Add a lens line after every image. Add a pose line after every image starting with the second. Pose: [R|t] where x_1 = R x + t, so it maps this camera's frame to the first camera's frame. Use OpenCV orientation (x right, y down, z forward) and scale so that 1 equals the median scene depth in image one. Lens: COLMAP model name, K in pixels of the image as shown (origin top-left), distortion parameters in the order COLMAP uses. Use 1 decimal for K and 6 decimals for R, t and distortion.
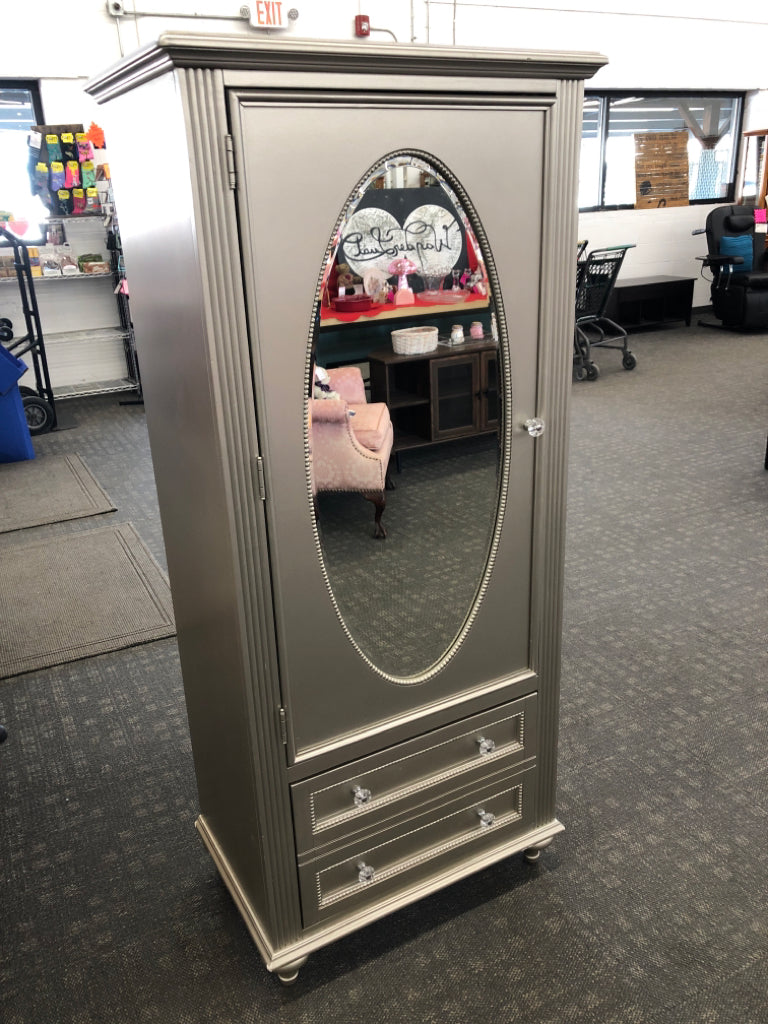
lens RADIAL K [[816.5, 0, 384.0], [0, 816.5, 512.0], [0, 0, 1]] dist [-0.008776, 0.048137]
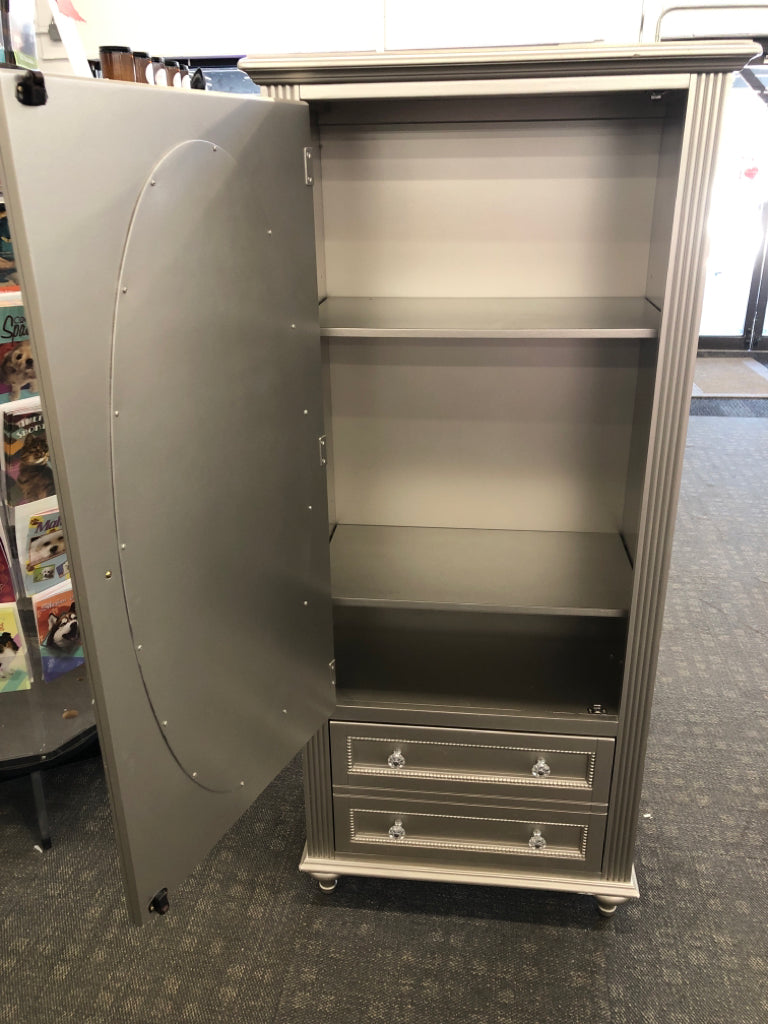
lens RADIAL K [[816.5, 0, 384.0], [0, 816.5, 512.0], [0, 0, 1]] dist [-0.008776, 0.048137]
pose [[0.821468, 0.249274, -0.512887, 0.386169], [-0.224966, 0.968114, 0.110207, -0.072300], [0.524005, 0.024850, 0.851353, 0.066855]]
